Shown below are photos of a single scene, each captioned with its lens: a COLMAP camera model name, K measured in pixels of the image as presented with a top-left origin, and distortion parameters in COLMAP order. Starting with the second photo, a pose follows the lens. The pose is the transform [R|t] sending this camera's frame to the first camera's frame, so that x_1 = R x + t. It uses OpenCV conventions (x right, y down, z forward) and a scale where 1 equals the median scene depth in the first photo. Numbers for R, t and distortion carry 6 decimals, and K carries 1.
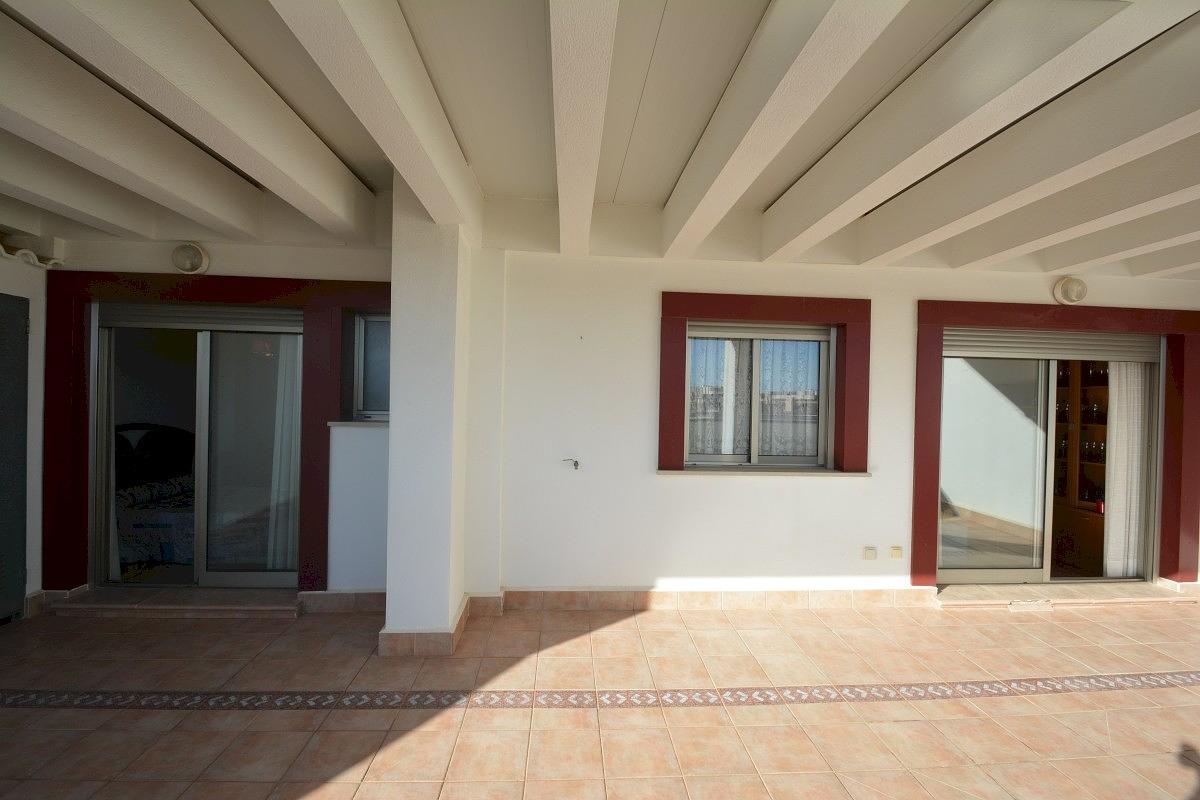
lens RADIAL K [[527.9, 0, 598.8], [0, 527.9, 402.3], [0, 0, 1]] dist [0.012686, -0.014908]
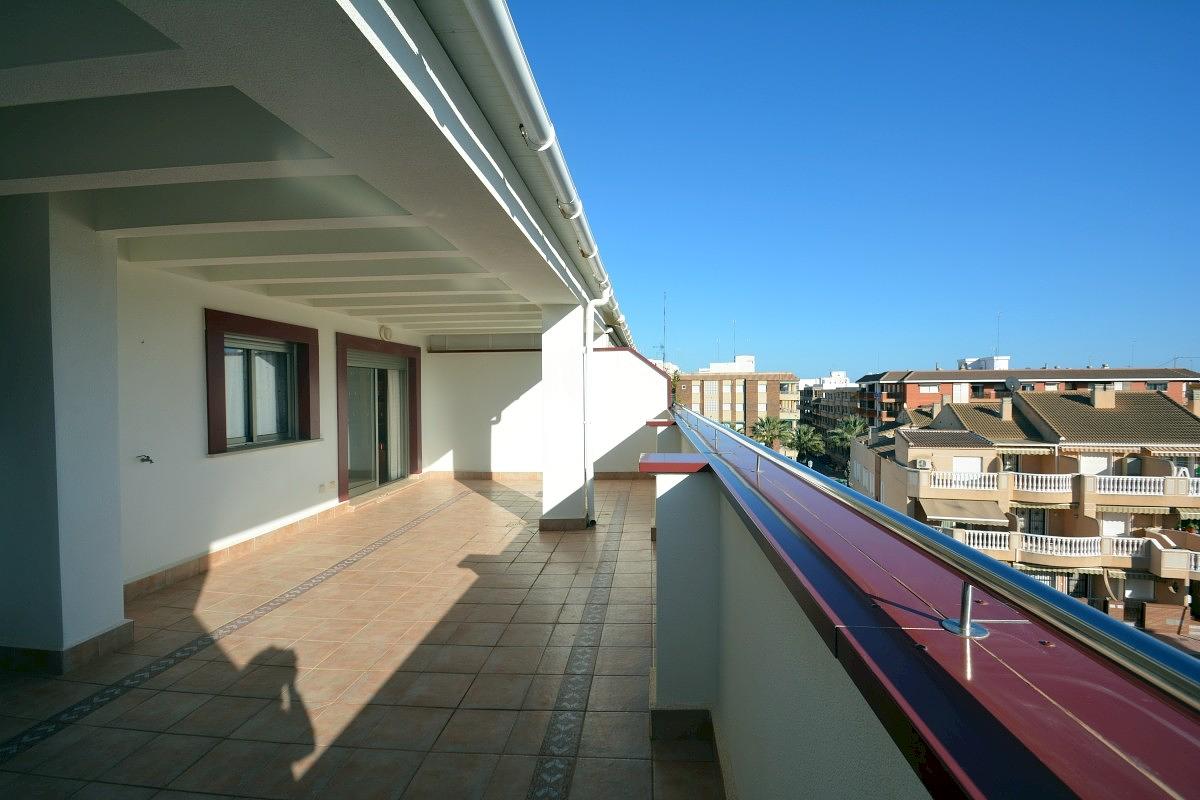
lens RADIAL K [[527.9, 0, 598.8], [0, 527.9, 402.3], [0, 0, 1]] dist [0.012686, -0.014908]
pose [[0.166033, -0.044673, 0.985108, -0.927256], [0.014736, 0.998974, 0.042819, -0.031677], [-0.986010, 0.007407, 0.166521, -0.092884]]
